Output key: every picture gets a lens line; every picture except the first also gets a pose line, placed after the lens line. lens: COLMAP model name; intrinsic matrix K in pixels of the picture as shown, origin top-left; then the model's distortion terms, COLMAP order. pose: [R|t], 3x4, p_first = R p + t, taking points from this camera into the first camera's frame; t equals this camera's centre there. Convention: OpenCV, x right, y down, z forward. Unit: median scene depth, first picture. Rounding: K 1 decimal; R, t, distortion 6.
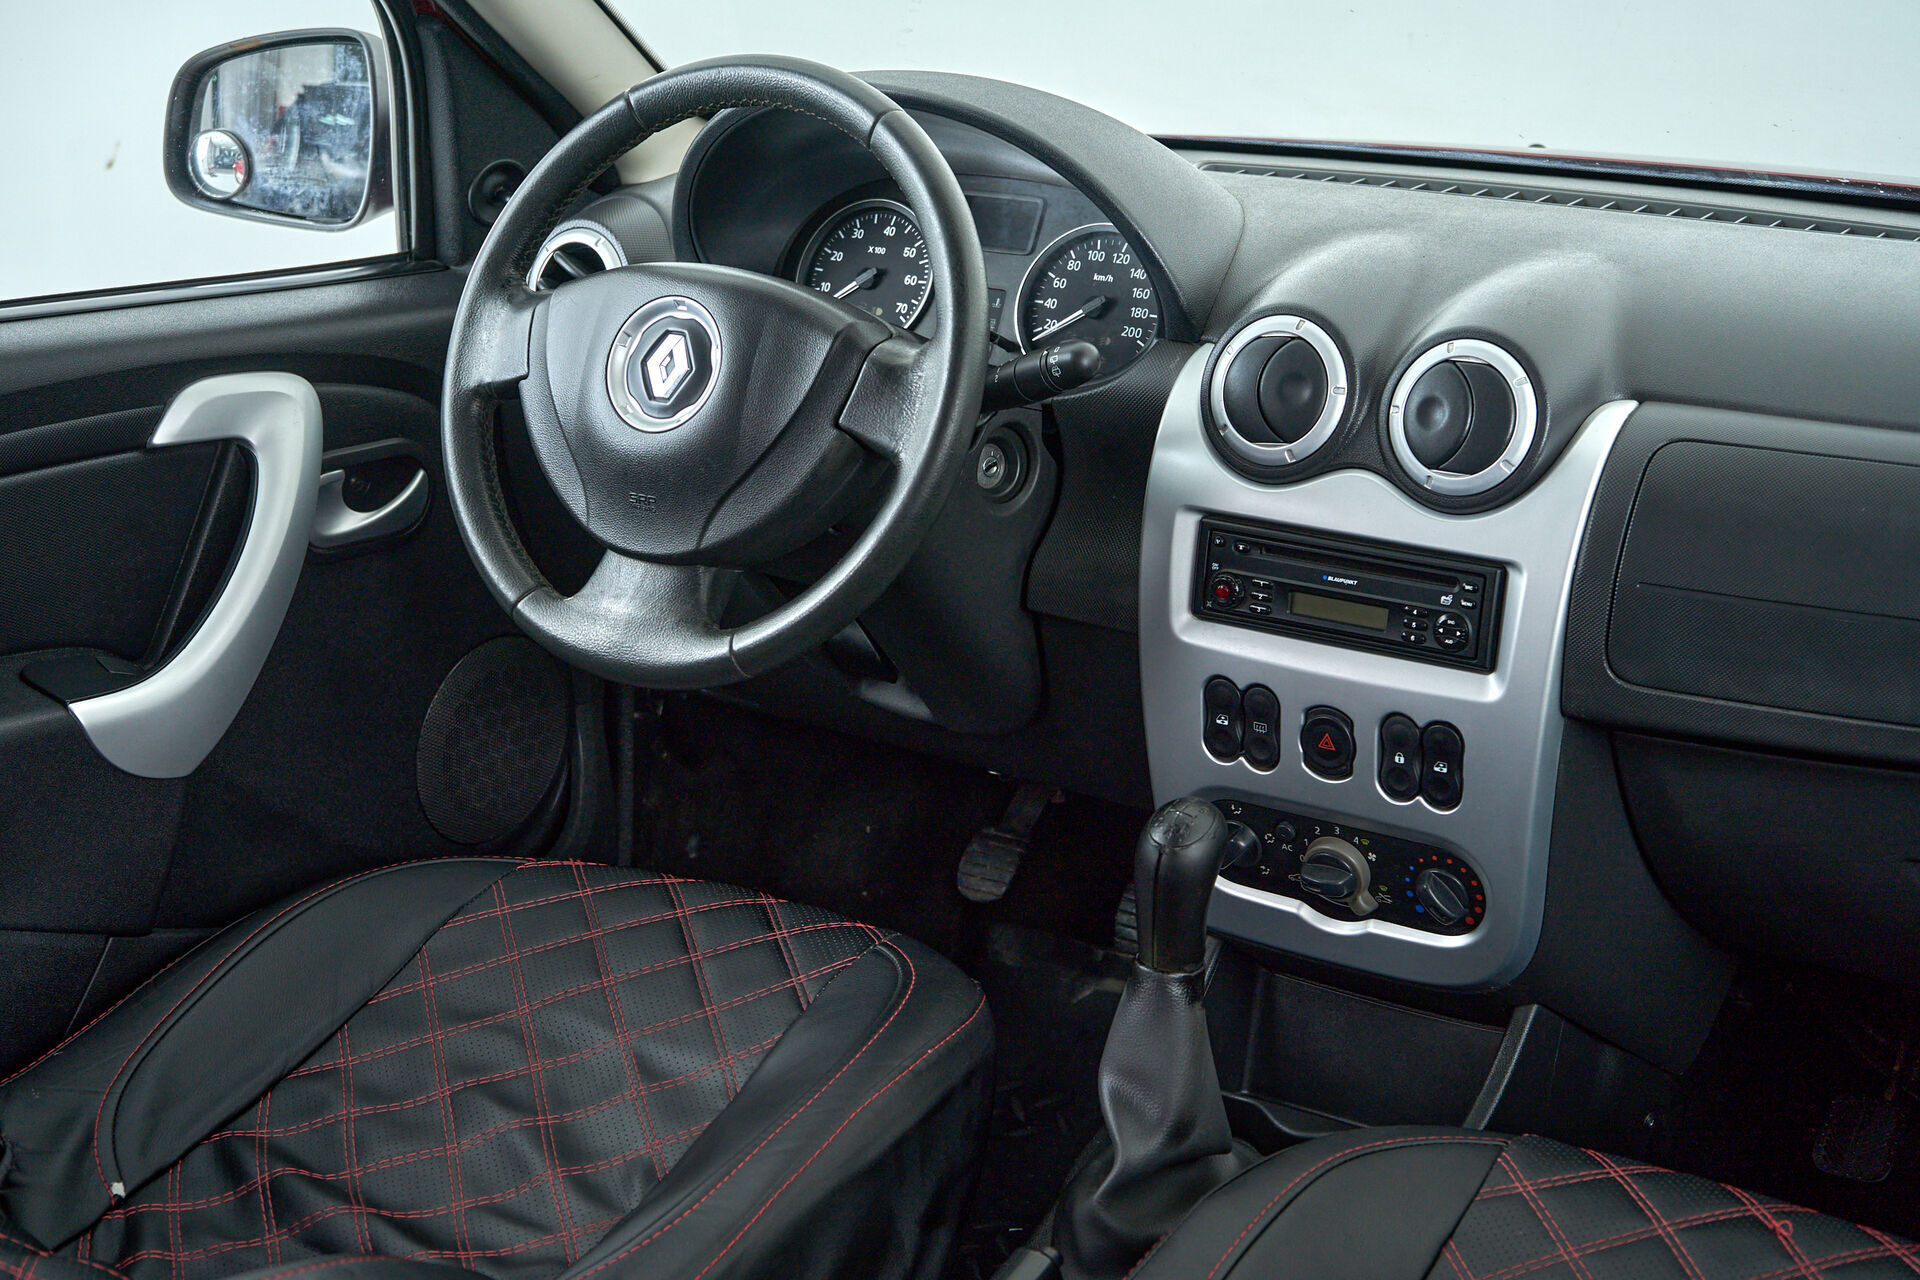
lens RADIAL K [[2861.6, 0, 960.0], [0, 2861.6, 640.0], [0, 0, 1]] dist [0.012840, 0.081065]
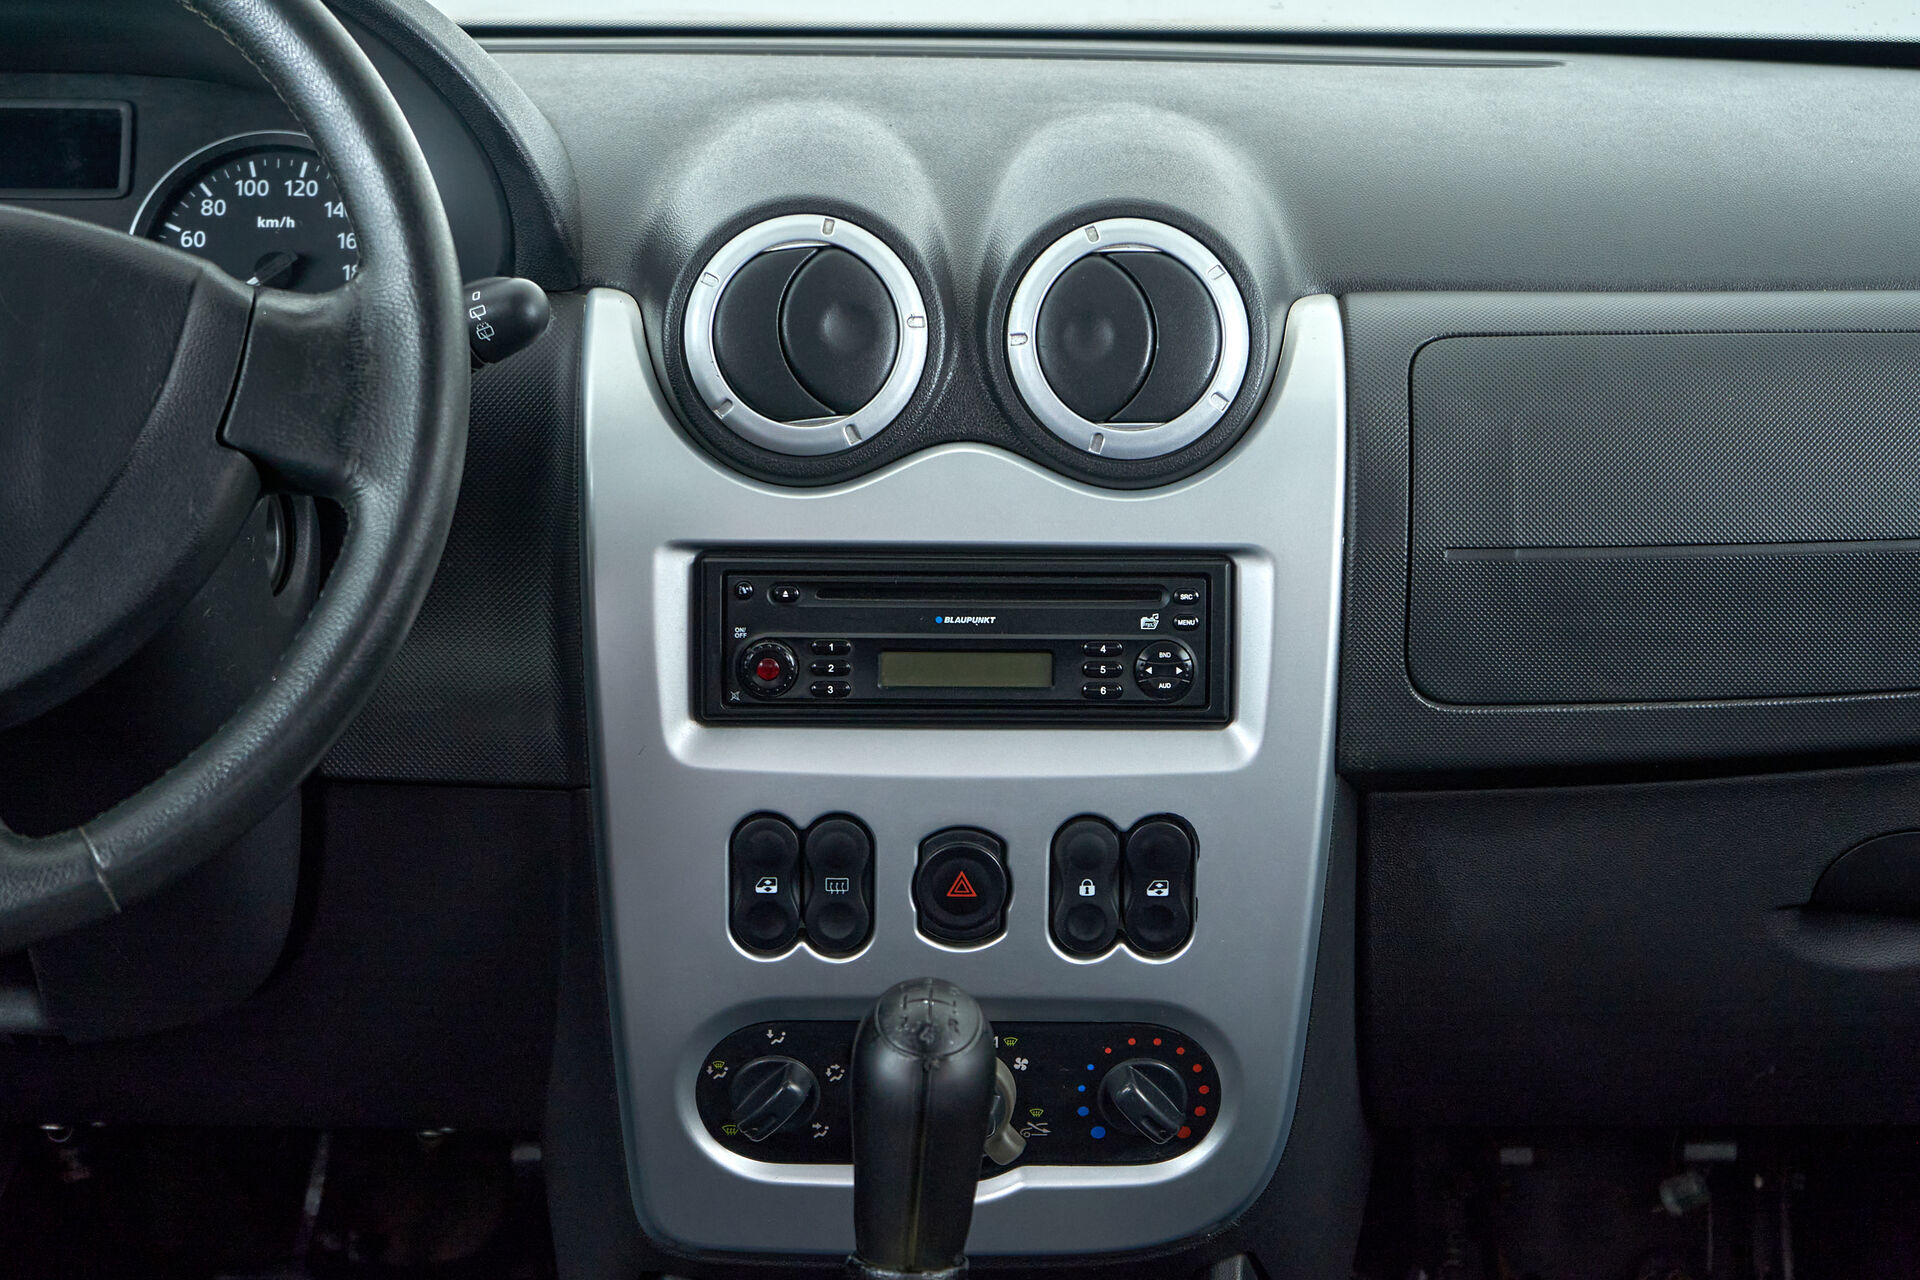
lens RADIAL K [[4510.7, 0, 960.0], [0, 4510.7, 640.0], [0, 0, 1]] dist [0.013983, 0.280031]
pose [[0.819392, -0.114474, 0.561687, -0.411857], [0.167810, 0.984833, -0.044089, 0.025985], [-0.548121, 0.130383, 0.826174, 0.183163]]
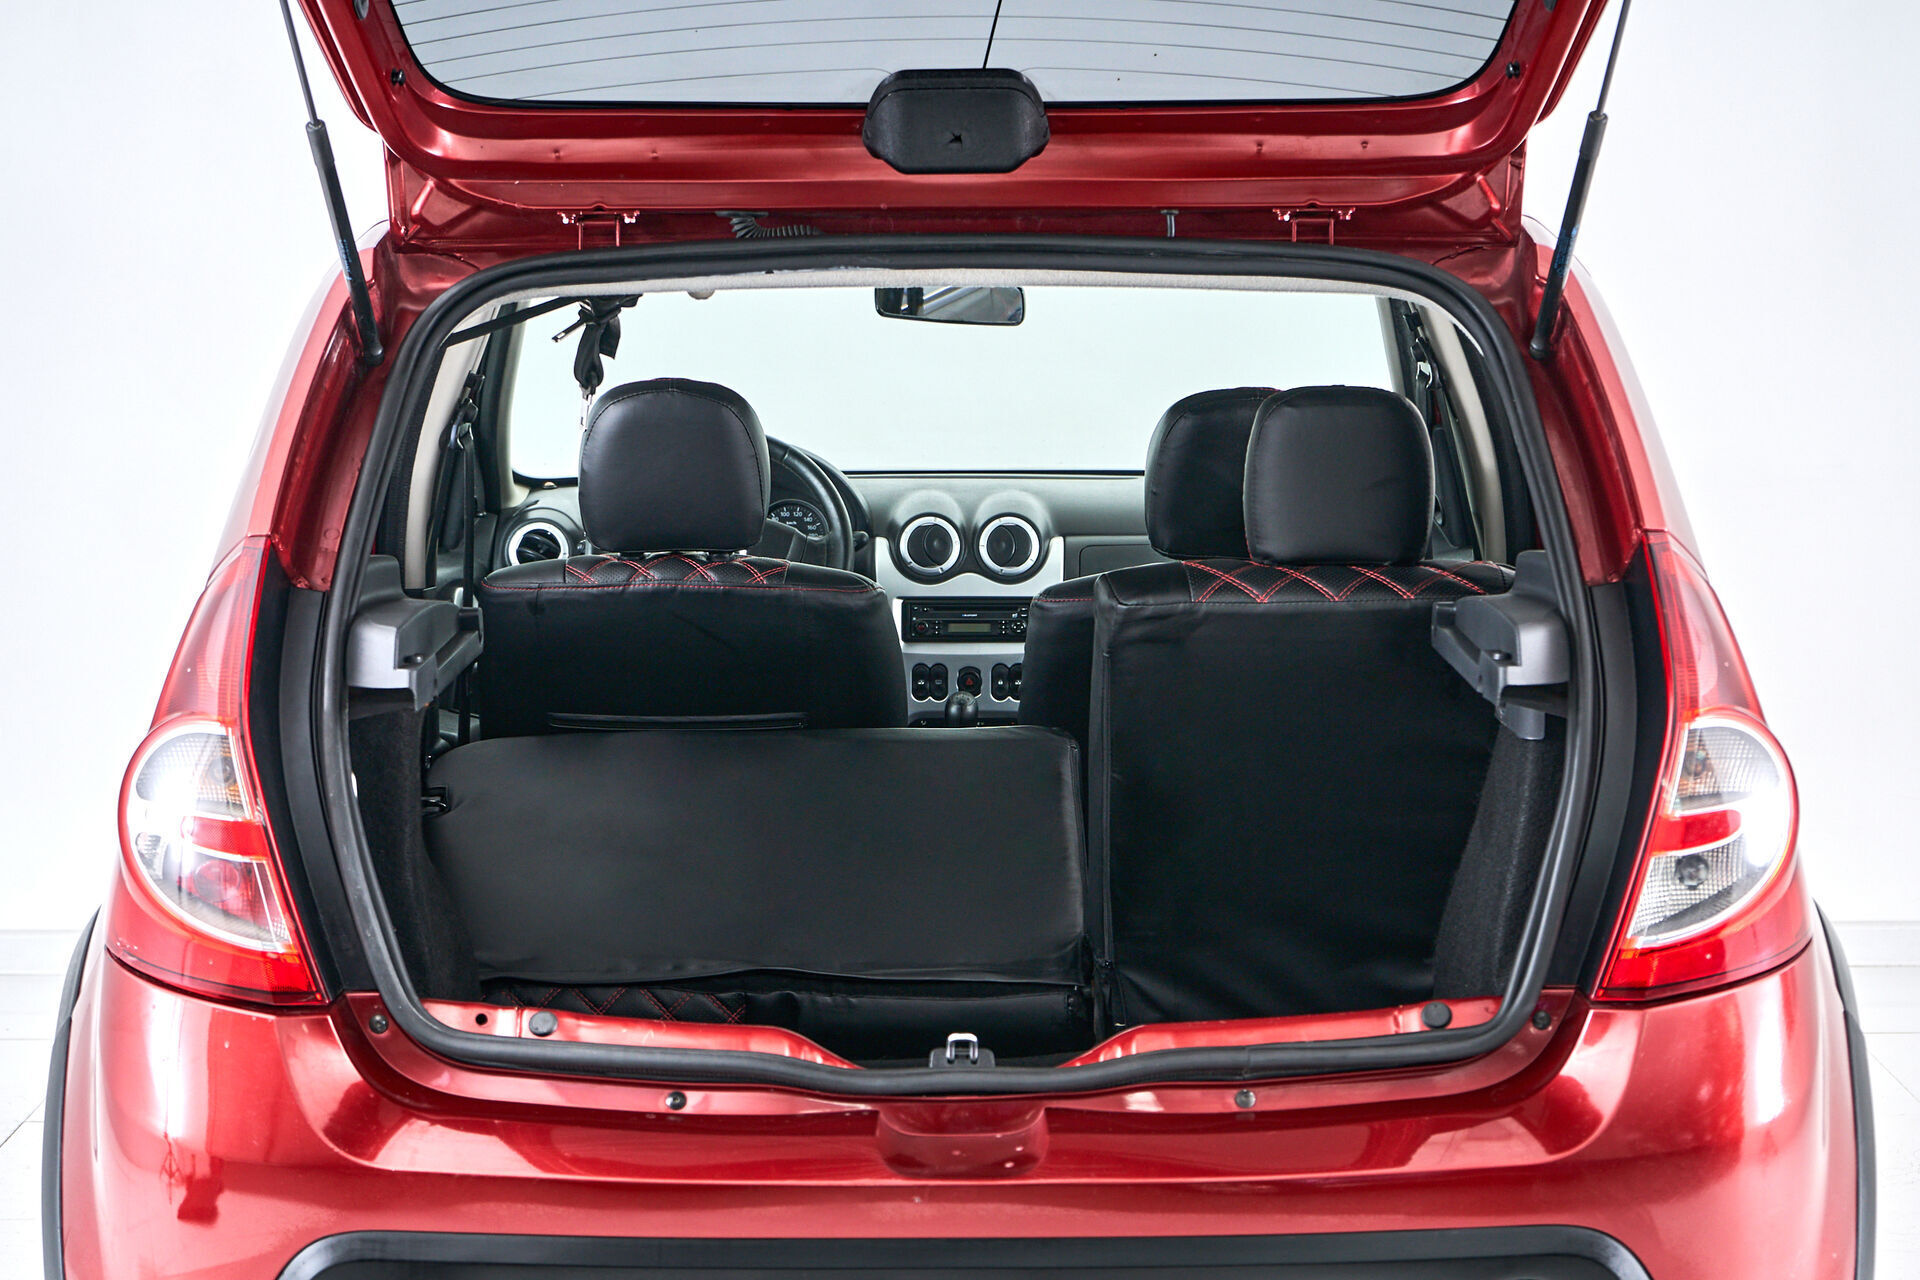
lens RADIAL K [[4510.7, 0, 960.0], [0, 4510.7, 640.0], [0, 0, 1]] dist [0.013983, 0.280031]
pose [[0.829999, -0.068906, 0.553493, -2.047132], [0.174377, 0.974654, -0.140152, 0.548202], [-0.529807, 0.212842, 0.820977, -2.230998]]
